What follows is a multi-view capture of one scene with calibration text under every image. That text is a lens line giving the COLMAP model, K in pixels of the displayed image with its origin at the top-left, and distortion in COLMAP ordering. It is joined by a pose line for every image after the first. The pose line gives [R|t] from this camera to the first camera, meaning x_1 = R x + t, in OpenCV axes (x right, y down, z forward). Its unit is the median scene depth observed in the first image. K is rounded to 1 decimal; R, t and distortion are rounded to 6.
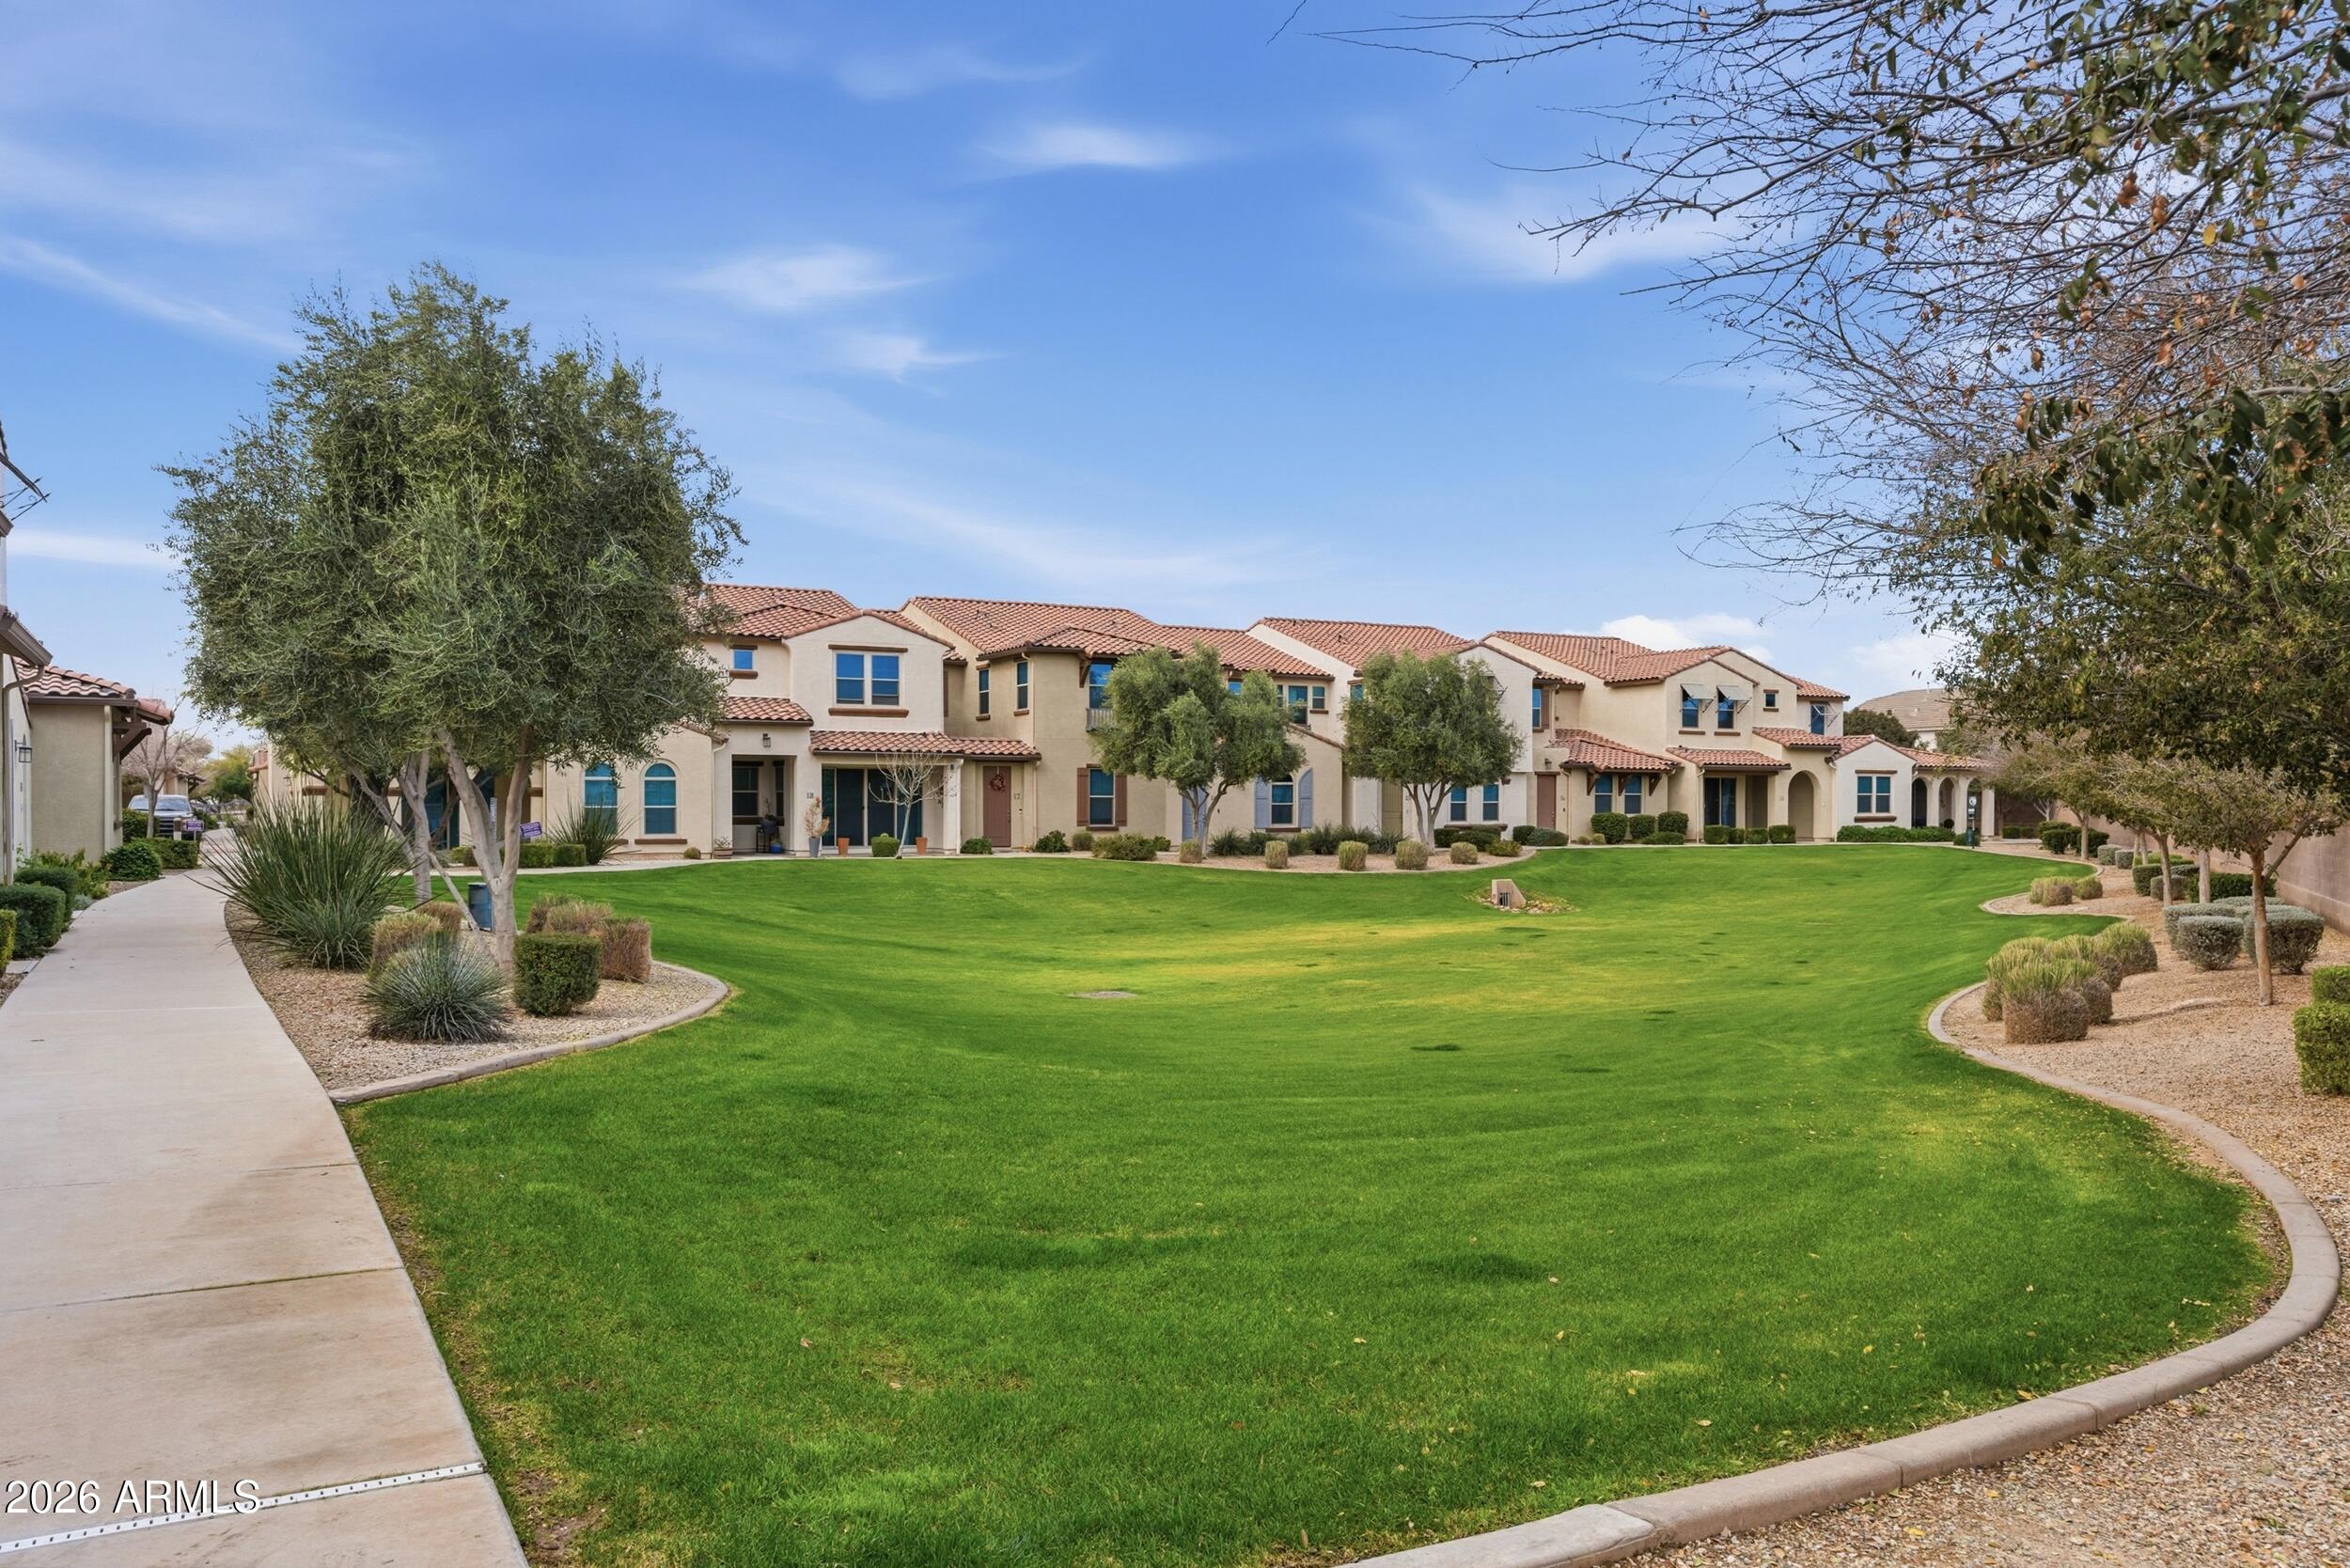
lens RADIAL K [[1759.9, 0, 1175.8], [0, 1759.9, 832.9], [0, 0, 1]] dist [0.006980, 0.002254]
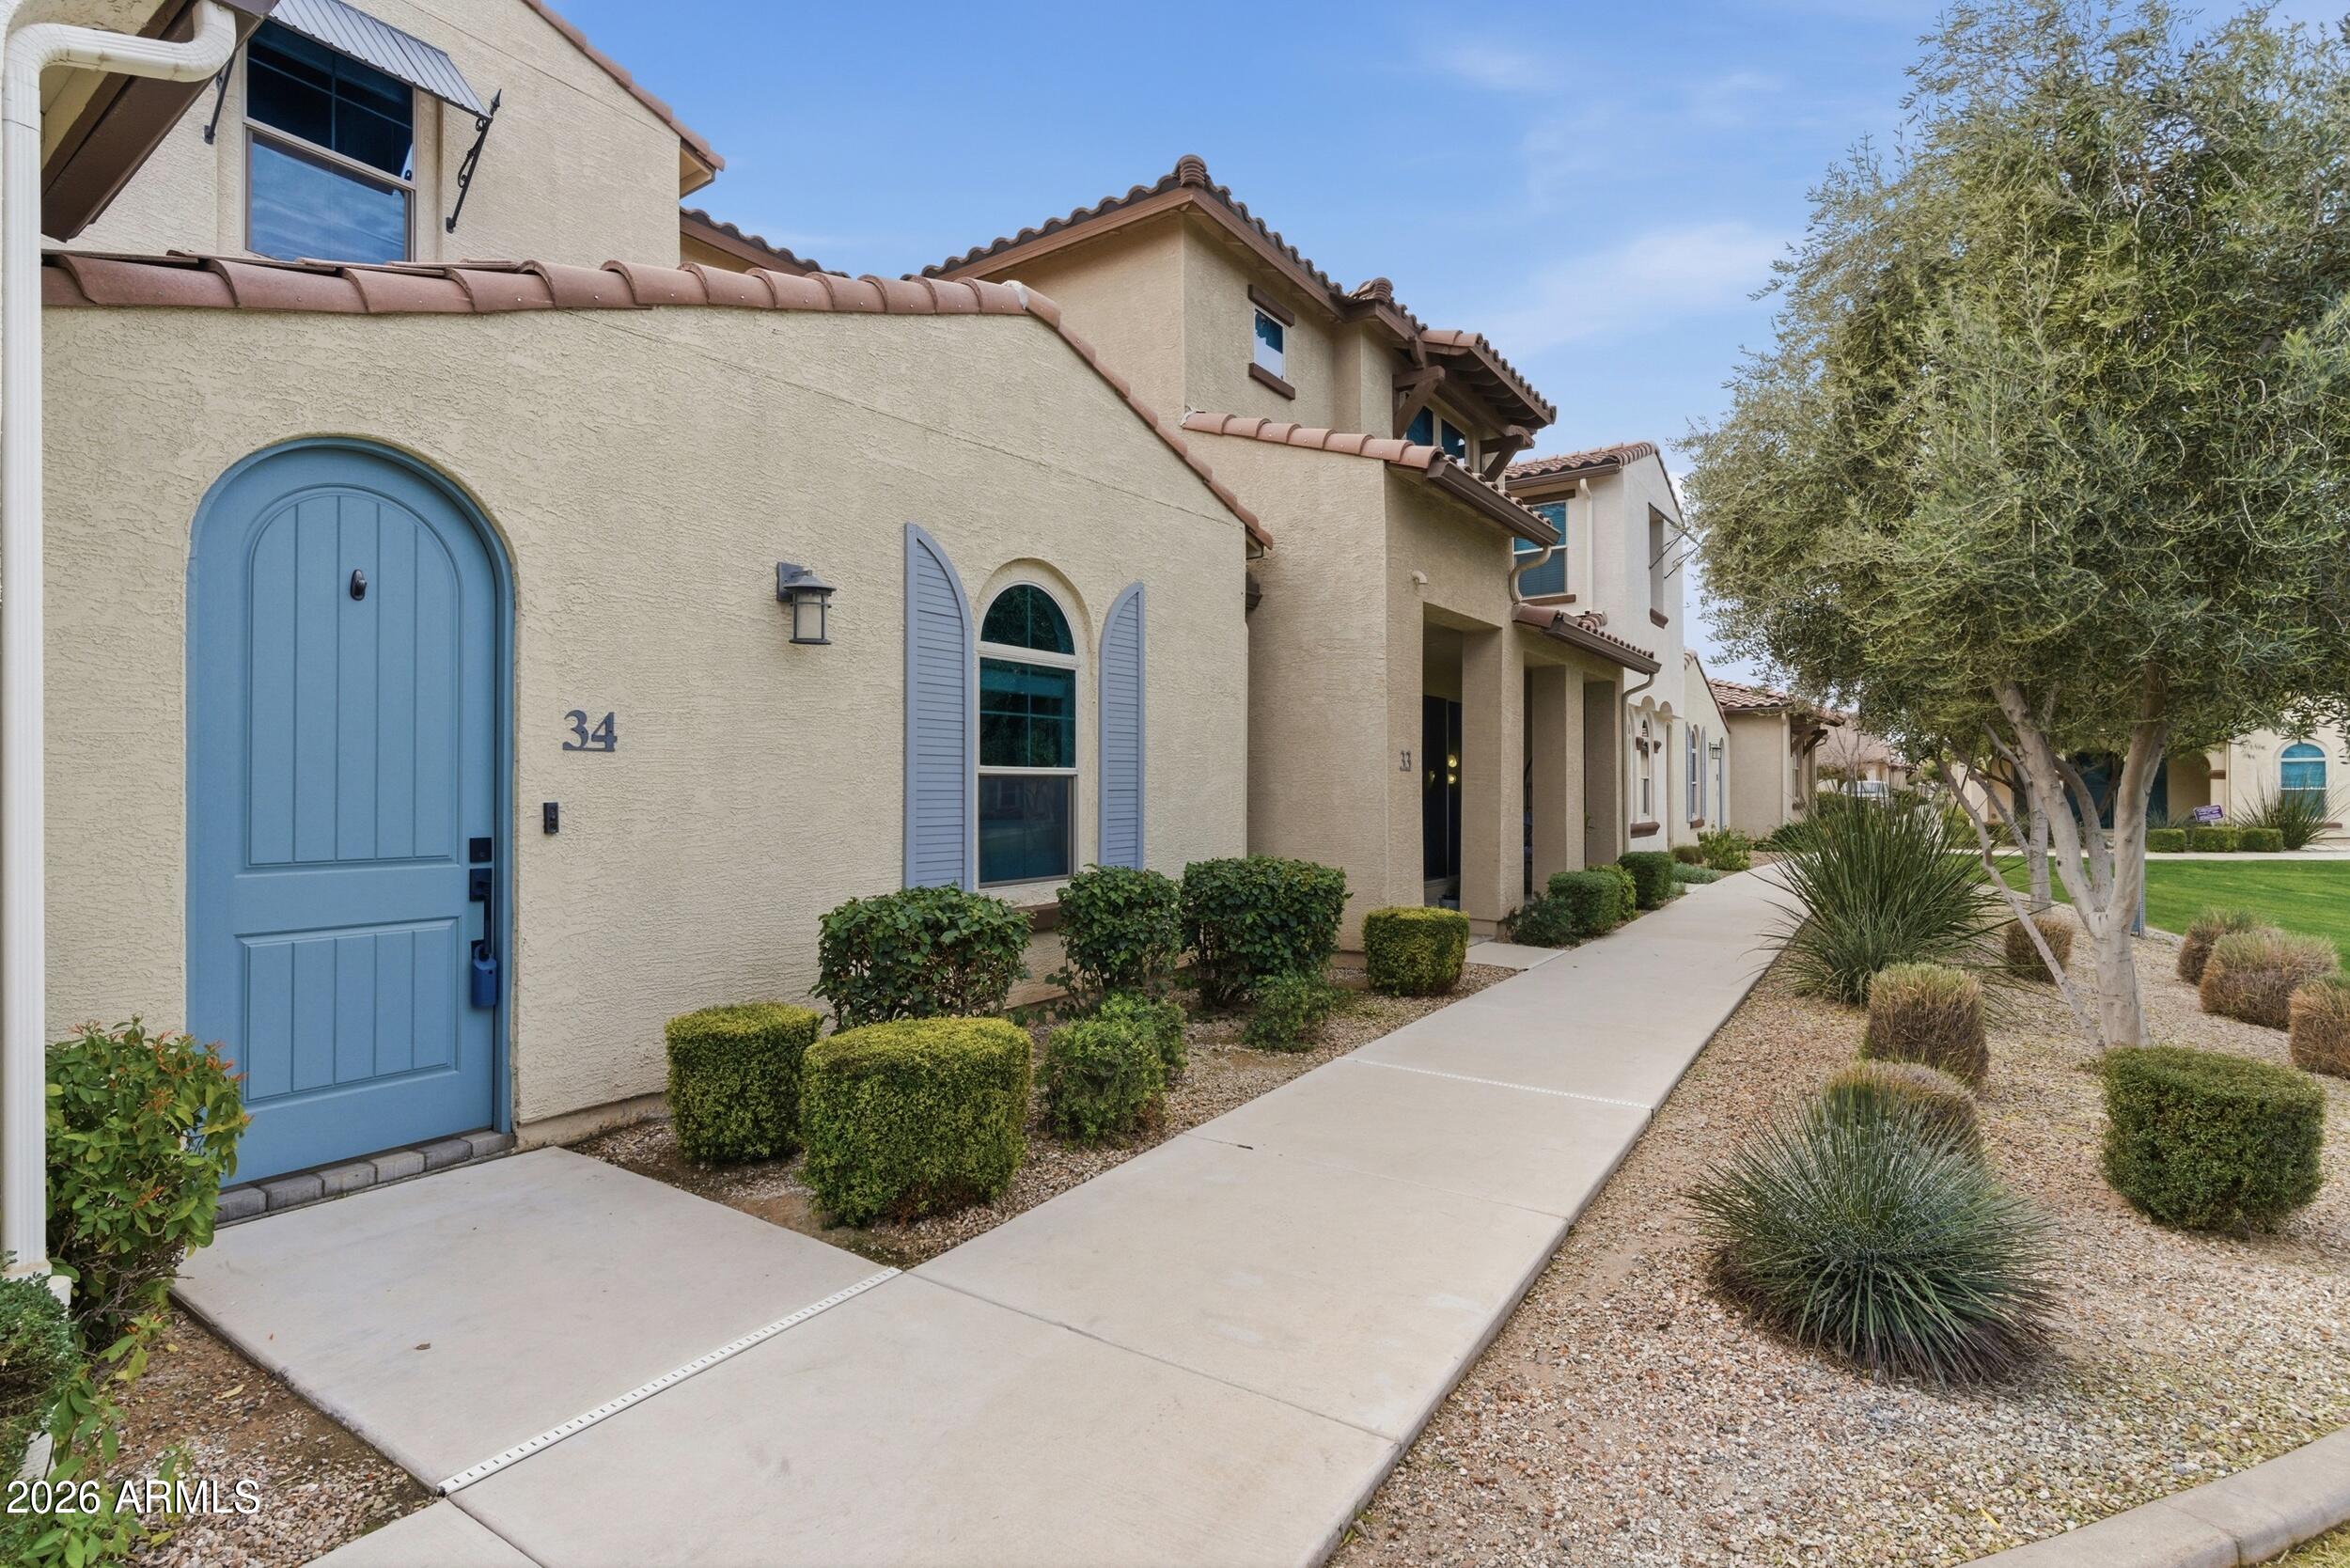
lens RADIAL K [[1121.5, 0, 1175.0], [0, 1121.5, 784.0], [0, 0, 1]] dist [0.001285, 0.000749]
pose [[0.452240, -0.007578, -0.891864, -0.181886], [-0.007957, 0.999890, -0.012530, -0.015026], [0.891861, 0.012763, 0.452130, 0.543886]]
